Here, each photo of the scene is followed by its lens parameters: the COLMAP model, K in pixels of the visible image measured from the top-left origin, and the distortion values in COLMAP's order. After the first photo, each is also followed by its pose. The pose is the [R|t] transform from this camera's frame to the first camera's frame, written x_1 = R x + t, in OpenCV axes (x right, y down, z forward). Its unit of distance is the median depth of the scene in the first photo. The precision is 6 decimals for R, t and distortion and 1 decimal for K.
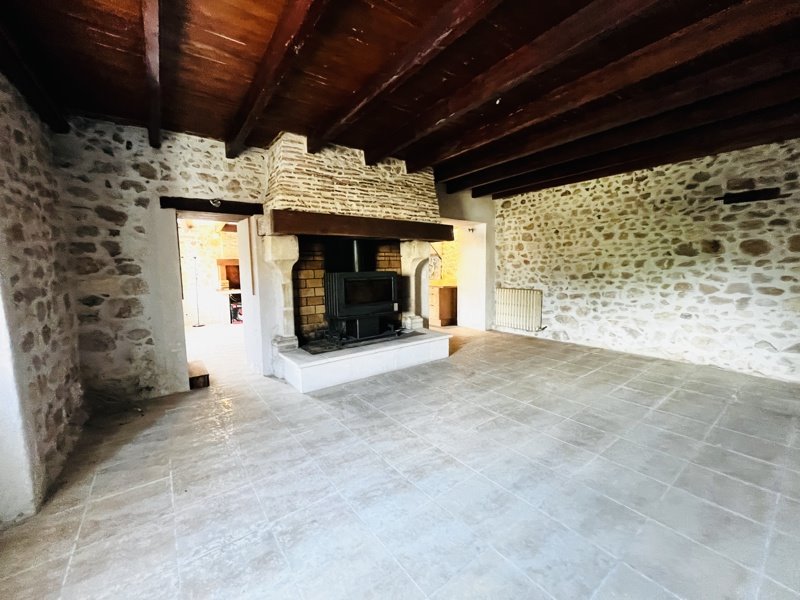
lens RADIAL K [[321.9, 0, 399.3], [0, 321.9, 299.4], [0, 0, 1]] dist [-0.001287, 0.000121]
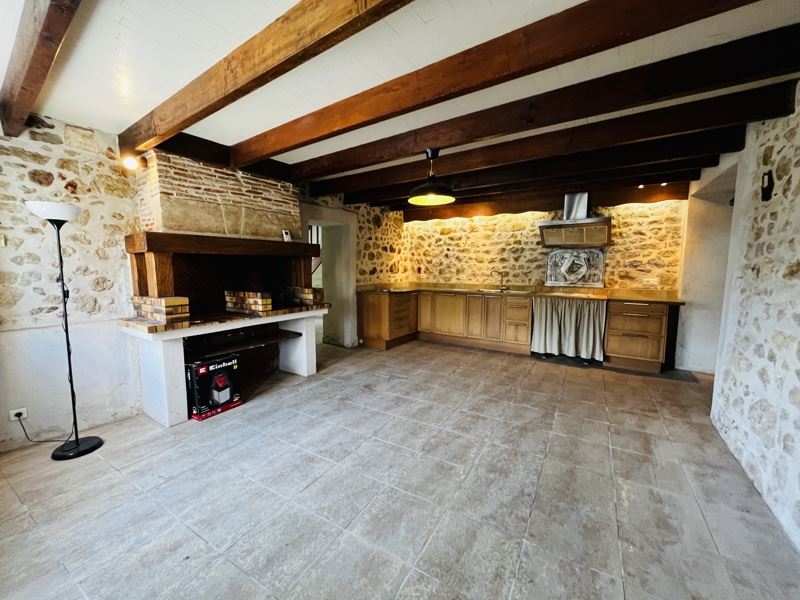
lens RADIAL K [[321.9, 0, 399.3], [0, 321.9, 299.4], [0, 0, 1]] dist [-0.001287, 0.000121]
pose [[0.926327, -0.025793, 0.375835, -0.560649], [0.025482, 0.999658, 0.005798, -0.066787], [-0.375857, 0.004207, 0.926668, 0.748451]]
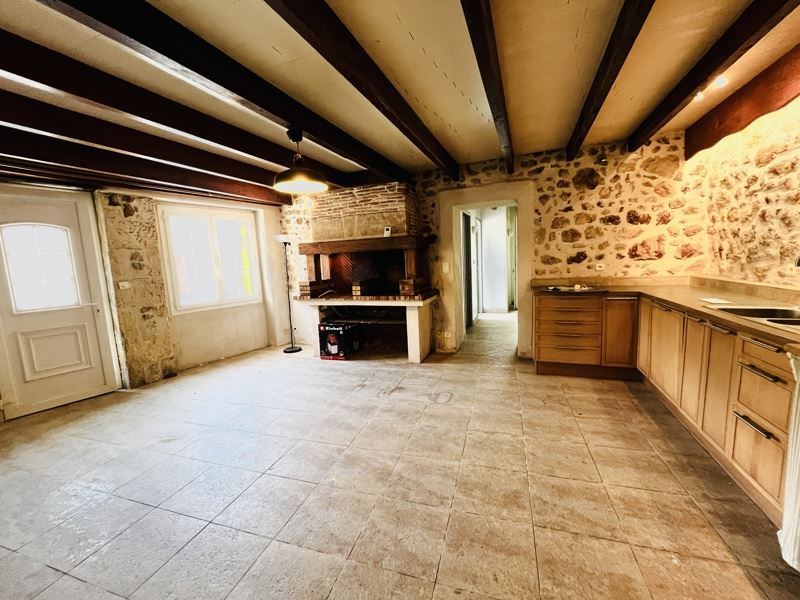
lens RADIAL K [[321.9, 0, 399.3], [0, 321.9, 299.4], [0, 0, 1]] dist [-0.001287, 0.000121]
pose [[0.576410, 0.089833, -0.812208, 0.014316], [-0.044125, 0.995911, 0.078837, -0.098323], [0.815969, -0.009604, 0.578017, 0.996356]]
